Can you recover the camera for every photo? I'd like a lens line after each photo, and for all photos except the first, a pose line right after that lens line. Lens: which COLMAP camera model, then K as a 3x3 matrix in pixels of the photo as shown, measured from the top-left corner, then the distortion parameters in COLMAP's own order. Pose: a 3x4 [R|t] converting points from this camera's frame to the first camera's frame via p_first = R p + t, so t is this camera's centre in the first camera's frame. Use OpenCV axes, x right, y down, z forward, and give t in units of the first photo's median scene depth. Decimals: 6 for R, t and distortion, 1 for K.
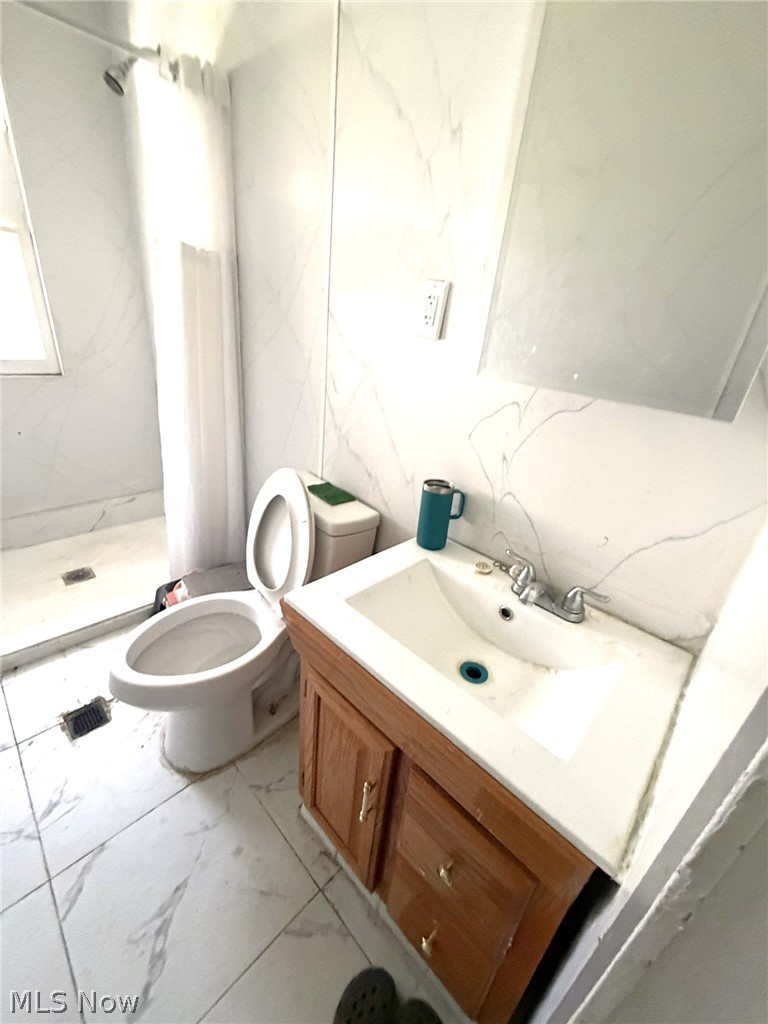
lens RADIAL K [[408.6, 0, 381.8], [0, 408.6, 510.4], [0, 0, 1]] dist [0.000469, 0.000148]
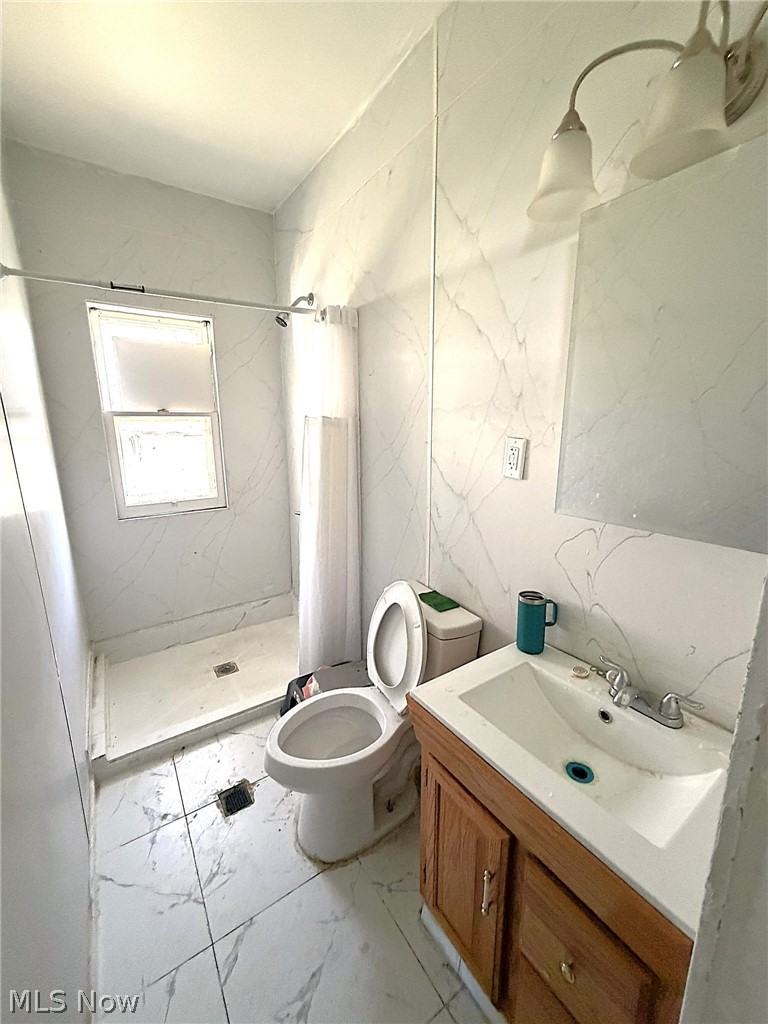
lens RADIAL K [[408.6, 0, 381.8], [0, 408.6, 510.4], [0, 0, 1]] dist [0.000469, 0.000148]
pose [[0.973724, -0.057166, -0.220441, -0.009120], [0.005984, 0.974070, -0.226166, -0.036671], [0.227654, 0.218904, 0.948818, -0.254606]]
